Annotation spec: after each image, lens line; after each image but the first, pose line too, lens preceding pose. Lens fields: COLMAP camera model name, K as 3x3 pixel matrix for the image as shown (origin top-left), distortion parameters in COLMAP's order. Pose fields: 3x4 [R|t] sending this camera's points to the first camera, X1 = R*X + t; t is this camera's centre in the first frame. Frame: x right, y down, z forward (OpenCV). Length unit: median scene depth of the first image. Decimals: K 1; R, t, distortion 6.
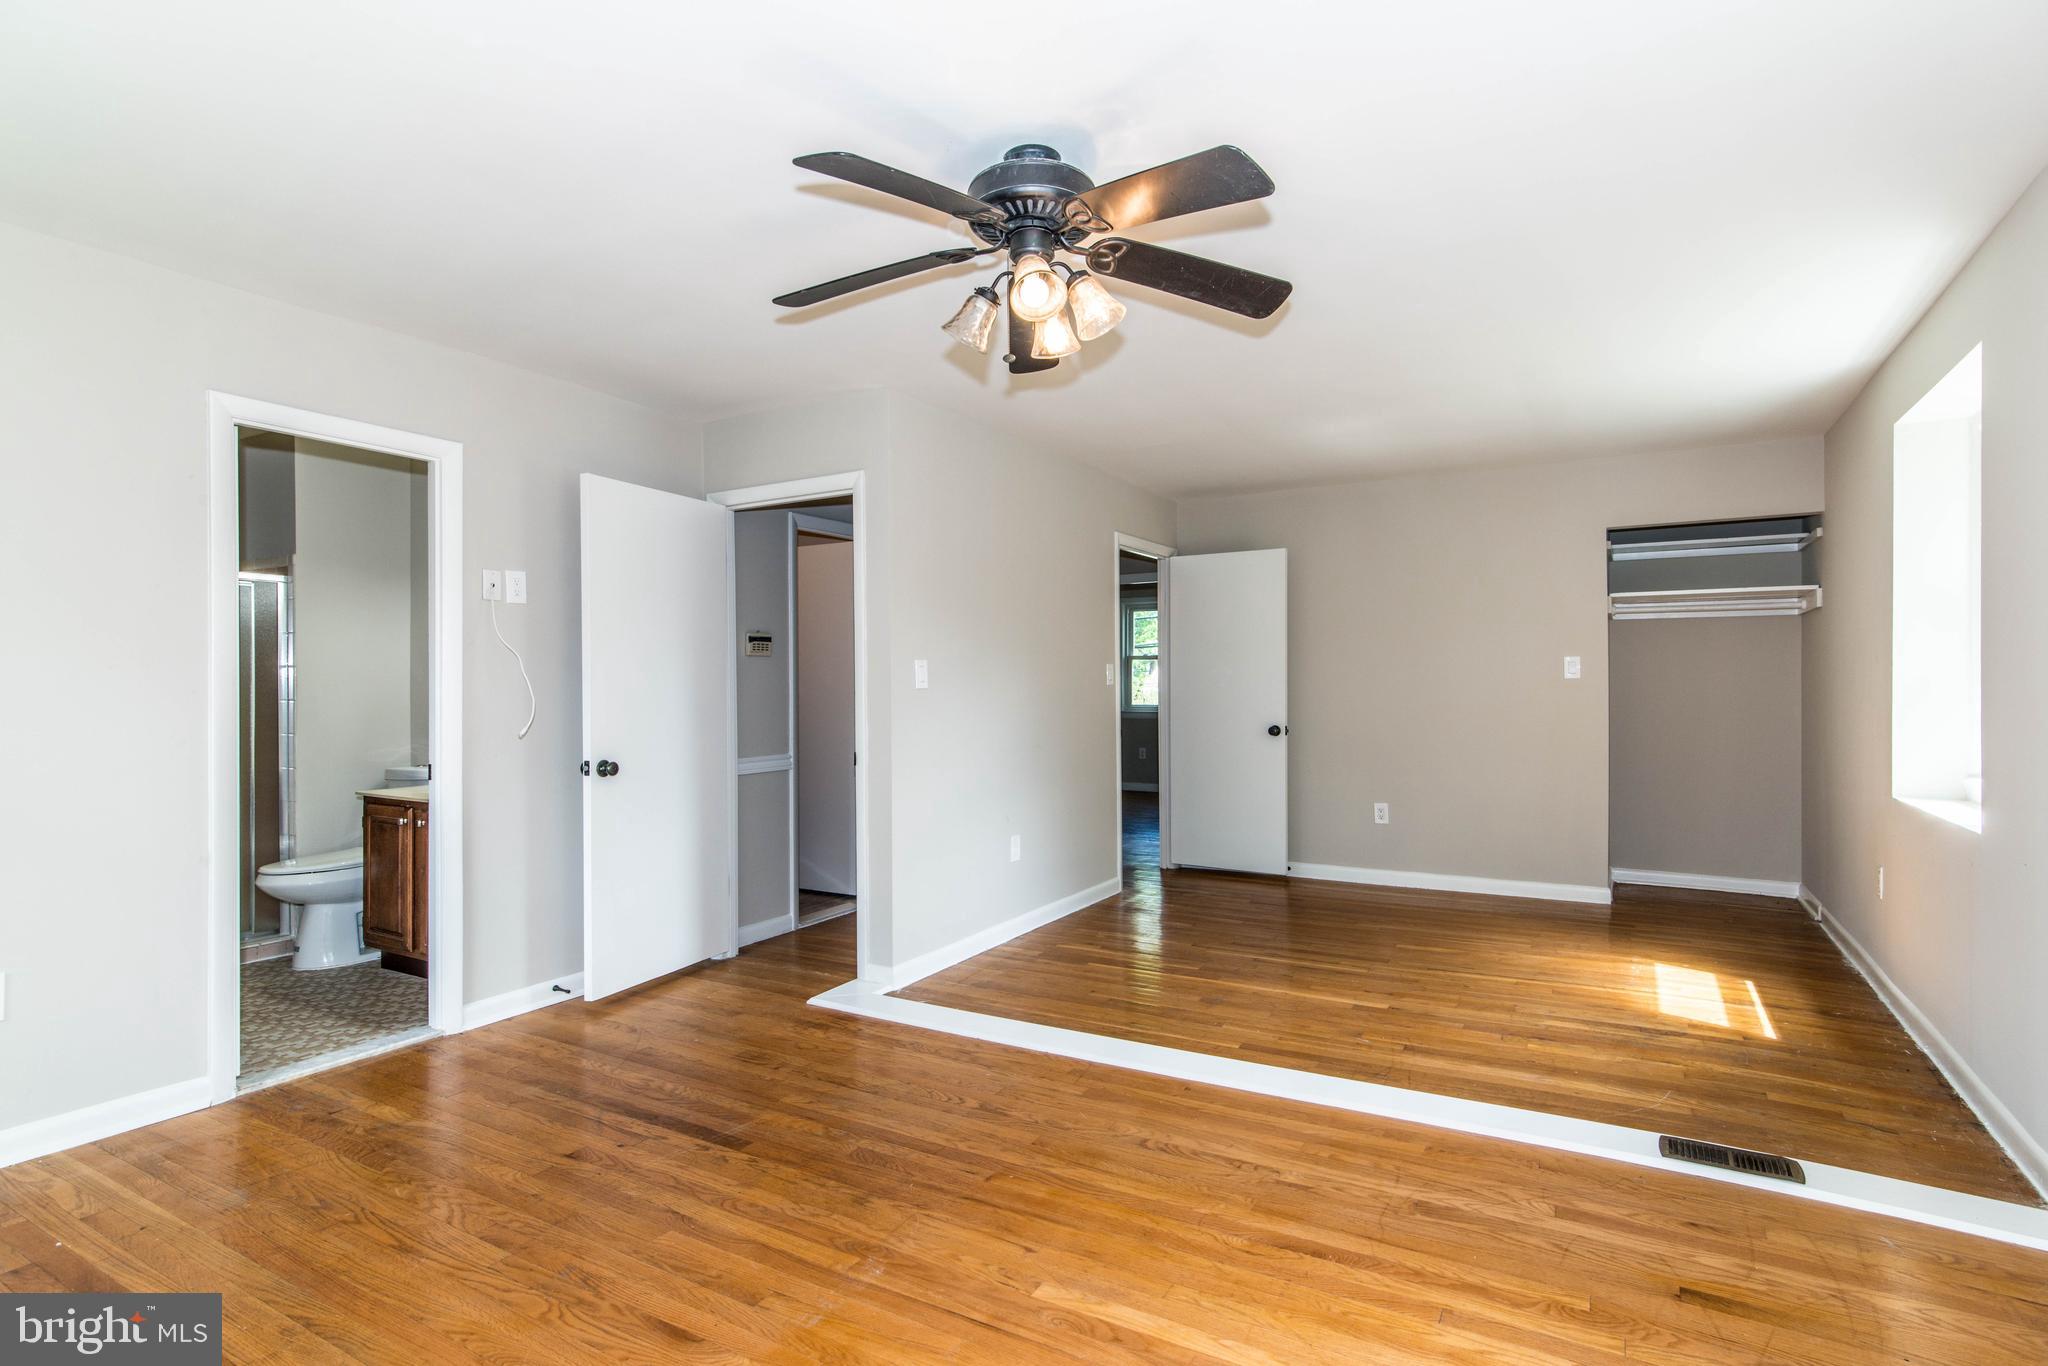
lens RADIAL K [[1004.8, 0, 1014.3], [0, 1004.8, 701.6], [0, 0, 1]] dist [0.002597, -0.000357]
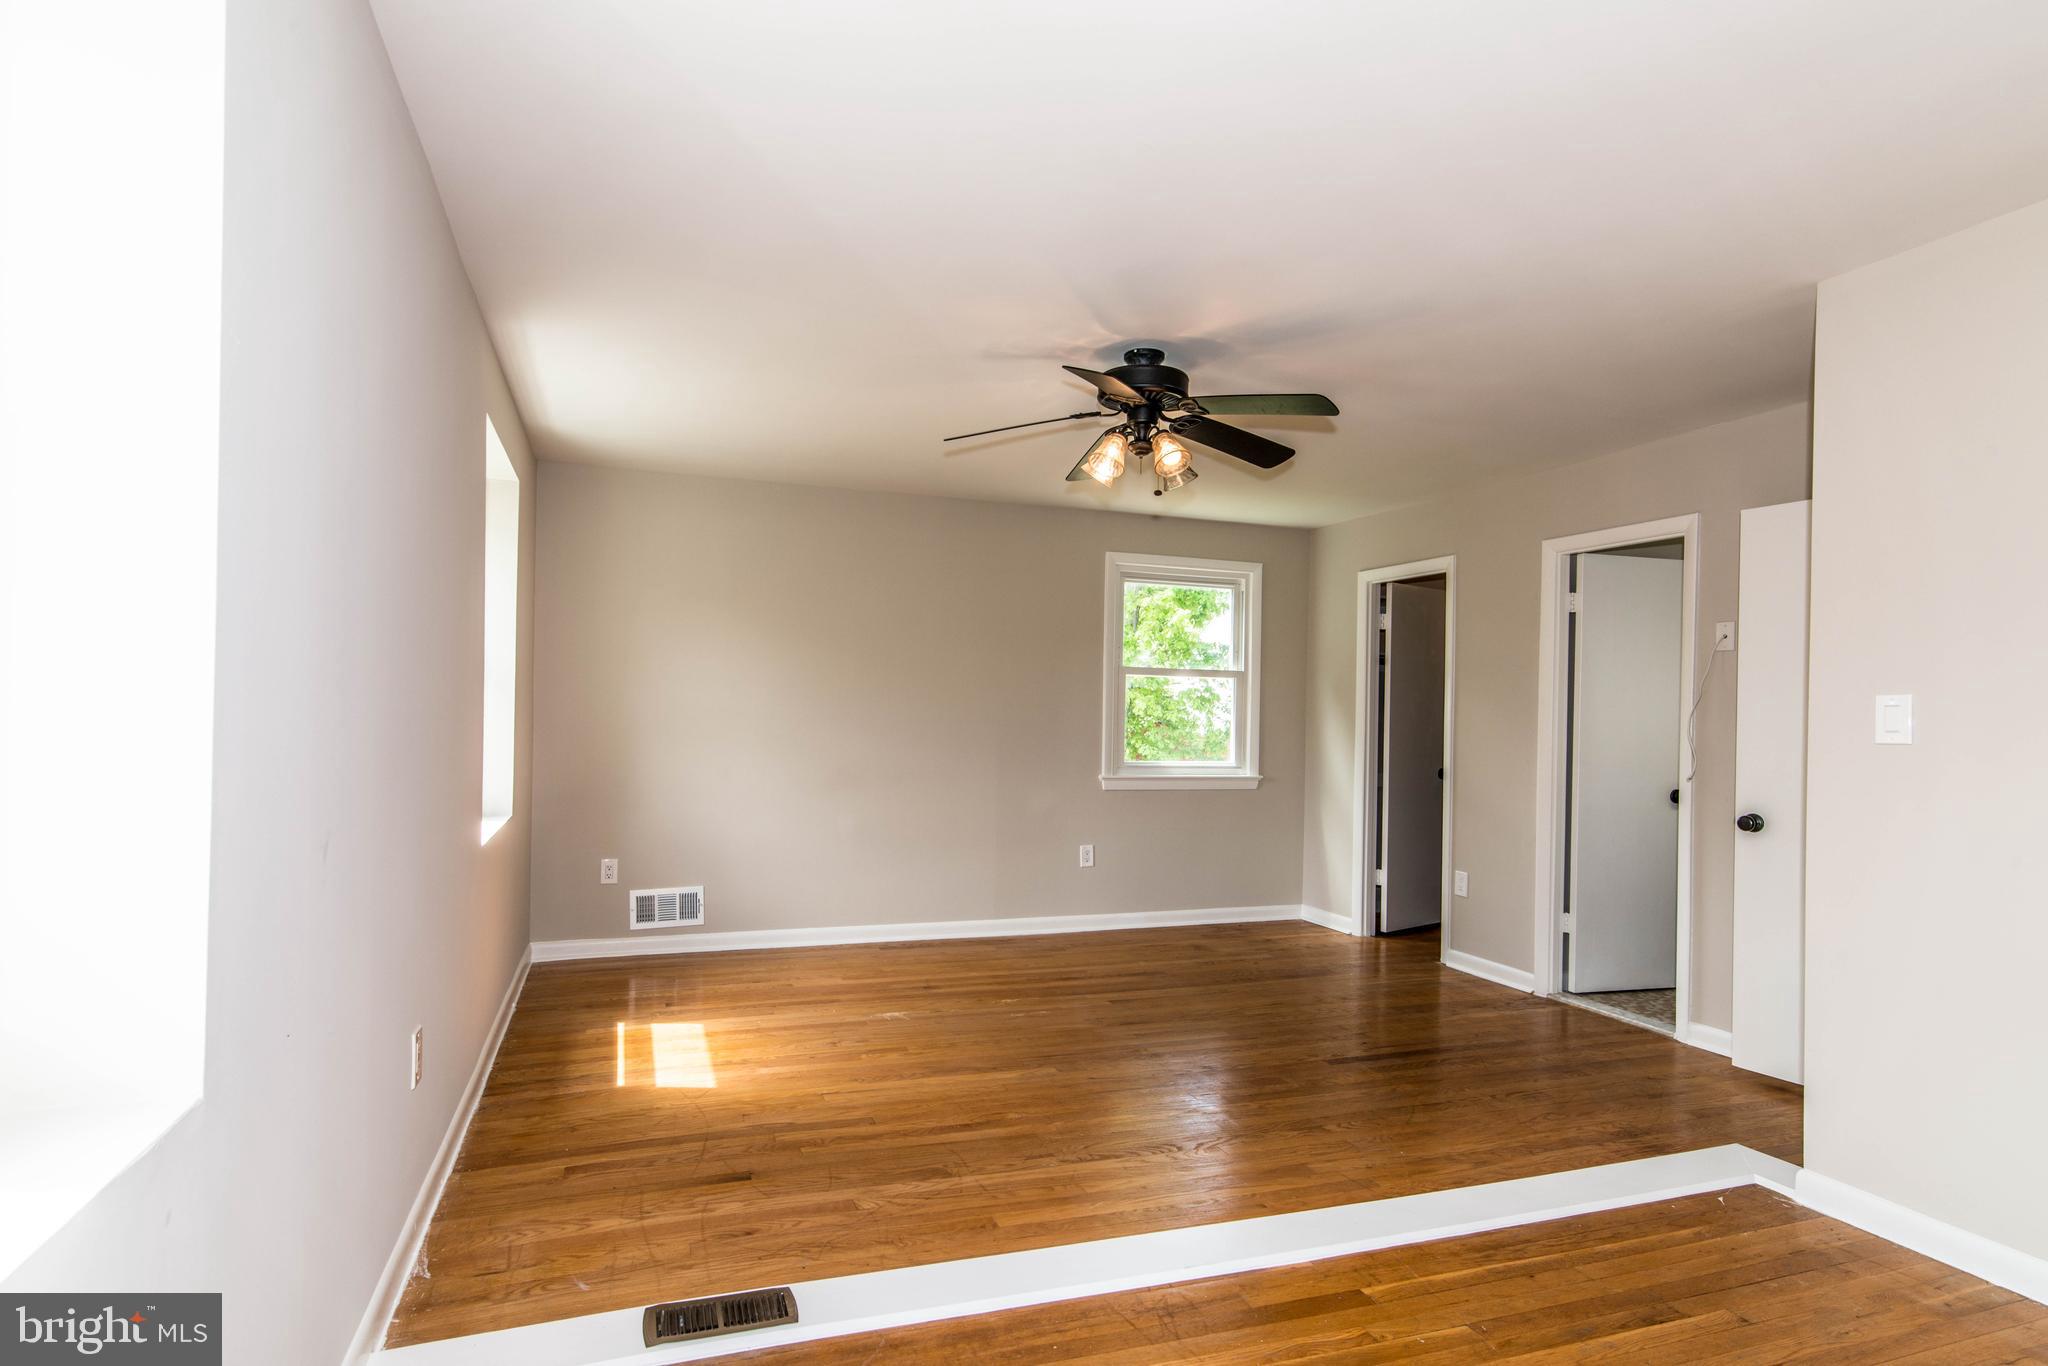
lens RADIAL K [[1004.8, 0, 1014.3], [0, 1004.8, 701.6], [0, 0, 1]] dist [0.002597, -0.000357]
pose [[-0.611879, -0.018126, -0.790744, 1.296084], [-0.030781, 0.999526, 0.000907, -0.044125], [0.790353, 0.024895, -0.612146, 1.779731]]
